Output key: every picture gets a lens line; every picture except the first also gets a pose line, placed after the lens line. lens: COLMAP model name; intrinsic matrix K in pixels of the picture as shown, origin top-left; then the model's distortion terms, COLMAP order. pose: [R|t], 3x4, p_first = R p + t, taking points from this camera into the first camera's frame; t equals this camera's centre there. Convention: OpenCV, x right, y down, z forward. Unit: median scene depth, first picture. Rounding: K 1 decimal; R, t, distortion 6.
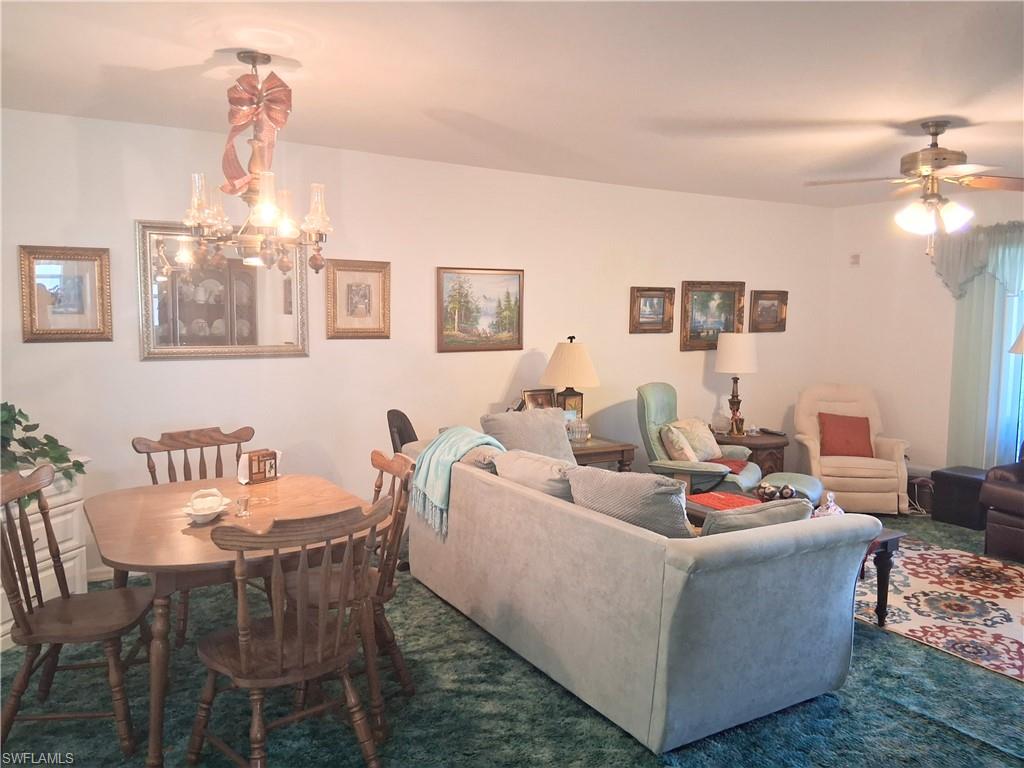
lens RADIAL K [[777.8, 0, 515.1], [0, 777.8, 380.2], [0, 0, 1]] dist [0.122429, -0.211801]
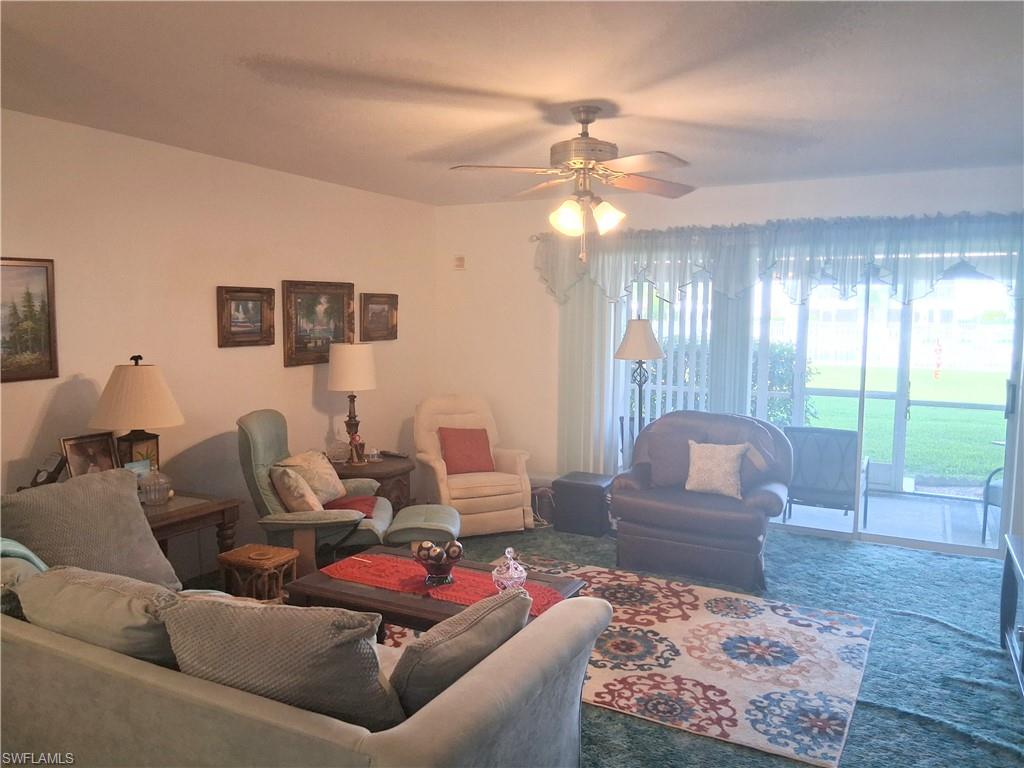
lens RADIAL K [[777.8, 0, 515.1], [0, 777.8, 380.2], [0, 0, 1]] dist [0.122429, -0.211801]
pose [[0.860066, -0.047256, 0.507990, 0.002276], [0.045773, 0.998833, 0.015420, -0.029034], [-0.508126, 0.009990, 0.861225, 0.204836]]
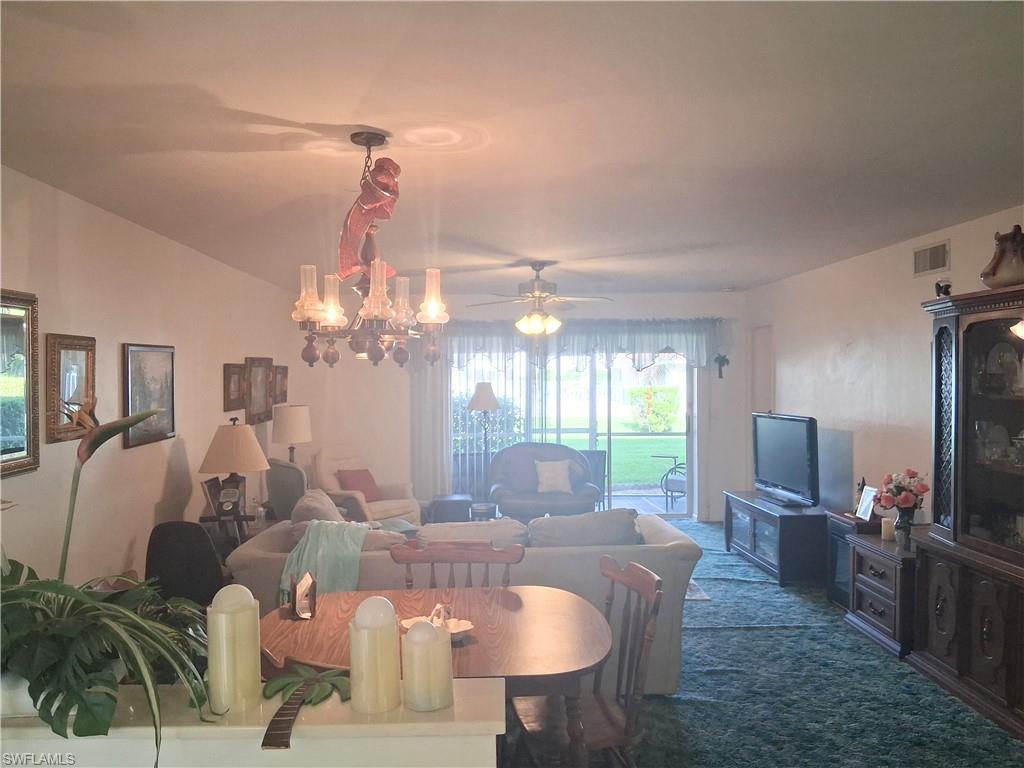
lens RADIAL K [[777.8, 0, 515.1], [0, 777.8, 380.2], [0, 0, 1]] dist [0.122429, -0.211801]
pose [[0.483601, -0.021641, 0.875021, -0.588814], [0.090771, 0.995544, -0.025544, -0.045861], [-0.870569, 0.091779, 0.483410, 0.233985]]
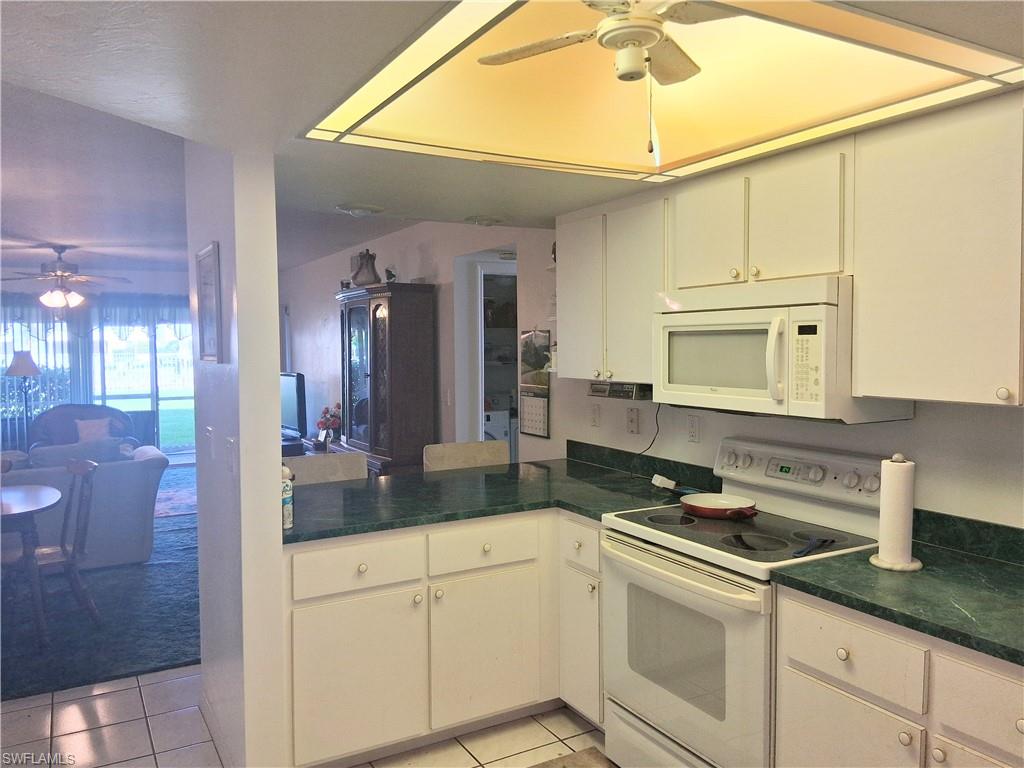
lens RADIAL K [[777.8, 0, 515.1], [0, 777.8, 380.2], [0, 0, 1]] dist [0.122429, -0.211801]
pose [[0.036945, -0.060201, 0.997502, -0.890816], [0.102222, 0.993175, 0.056153, -0.013119], [-0.994075, 0.099892, 0.042847, -0.055340]]
